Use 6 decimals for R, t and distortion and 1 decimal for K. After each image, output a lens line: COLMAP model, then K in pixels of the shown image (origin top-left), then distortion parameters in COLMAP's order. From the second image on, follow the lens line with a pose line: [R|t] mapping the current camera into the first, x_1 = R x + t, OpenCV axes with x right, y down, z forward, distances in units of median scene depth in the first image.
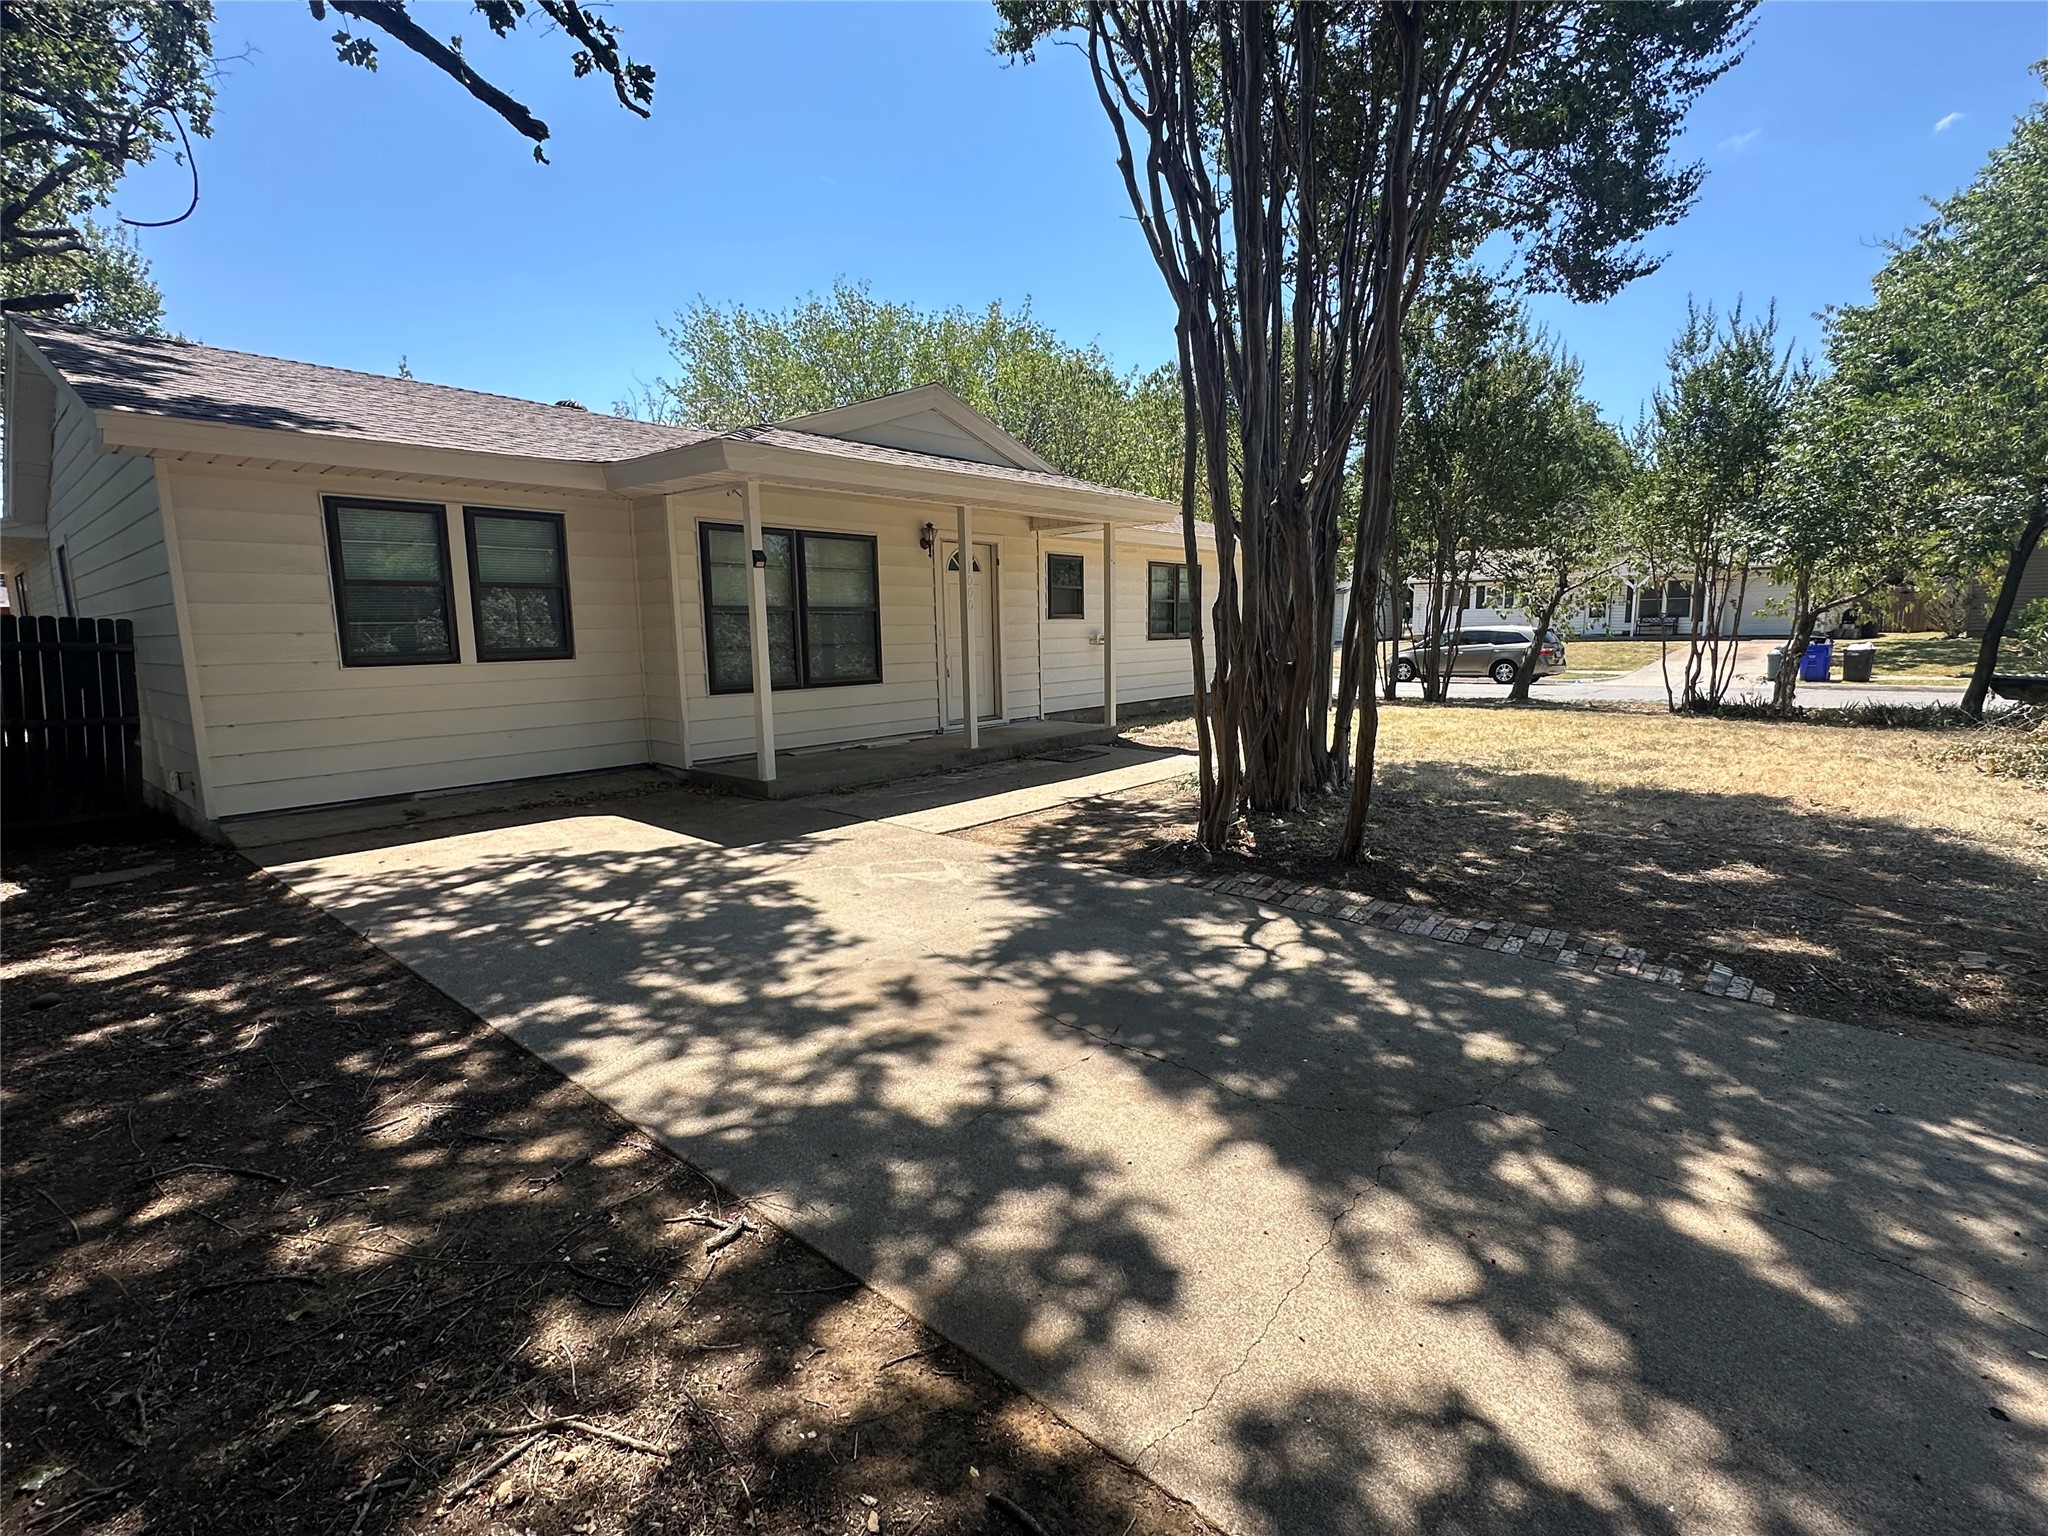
lens RADIAL K [[954.7, 0, 1024.0], [0, 954.7, 768.0], [0, 0, 1]] dist [-0.000955, -0.000197]
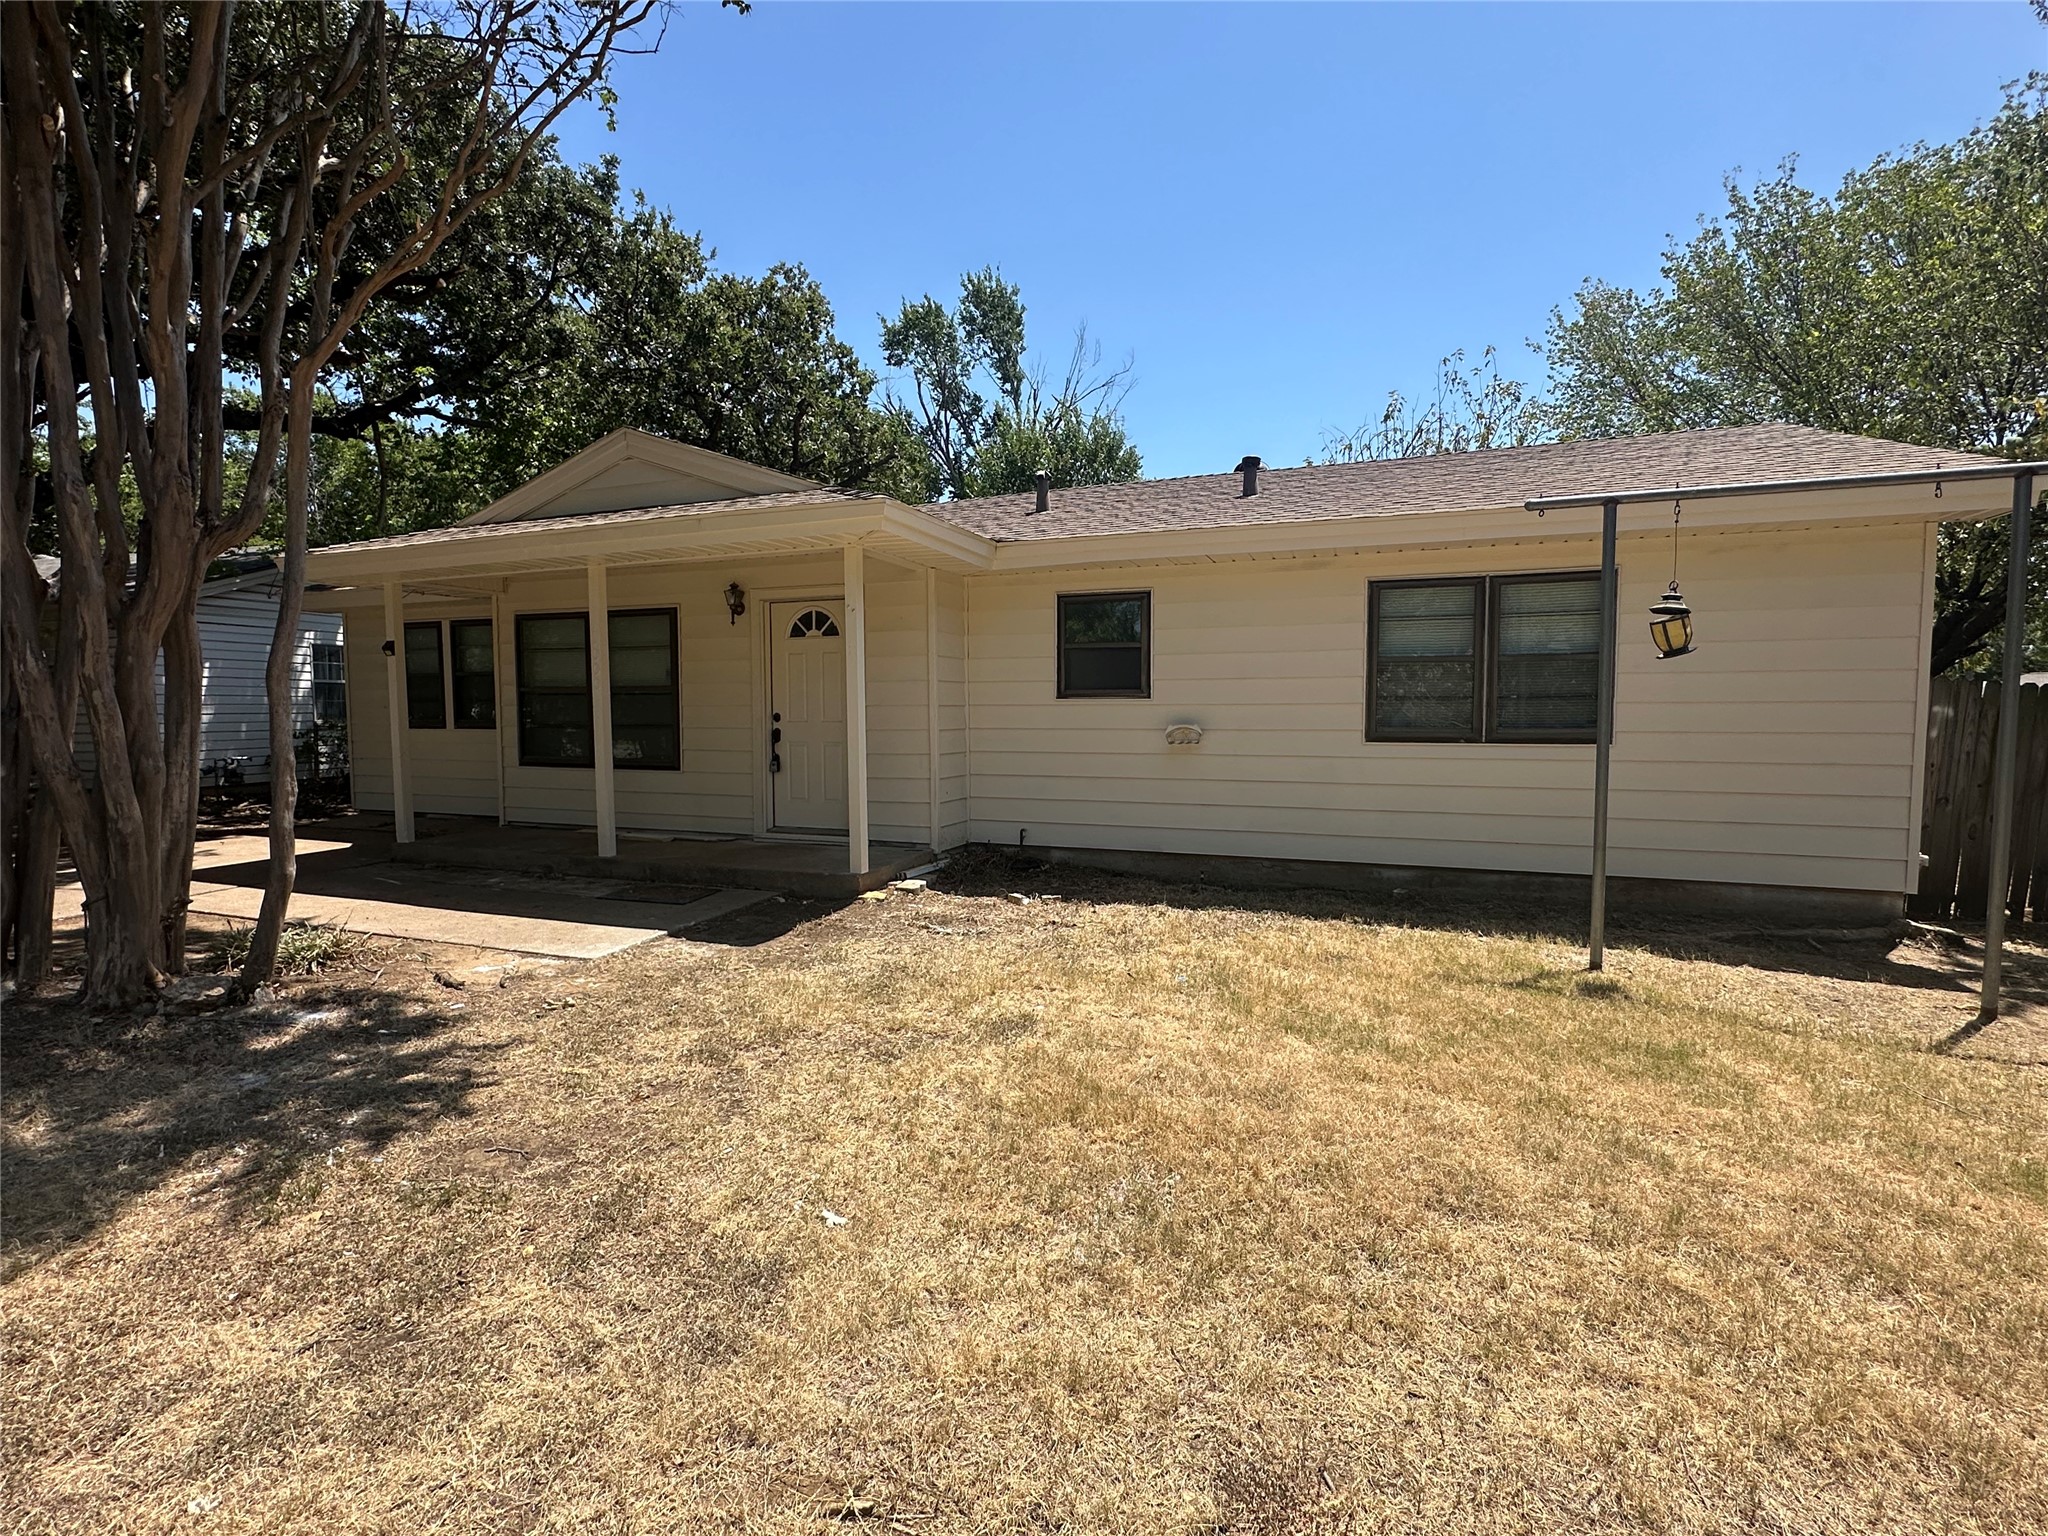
lens RADIAL K [[954.7, 0, 1024.0], [0, 954.7, 768.0], [0, 0, 1]] dist [-0.000955, -0.000197]
pose [[0.330361, 0.074329, -0.940923, 0.787669], [-0.140731, 0.989630, 0.028765, -0.161390], [0.933304, 0.122914, 0.337396, 0.997901]]
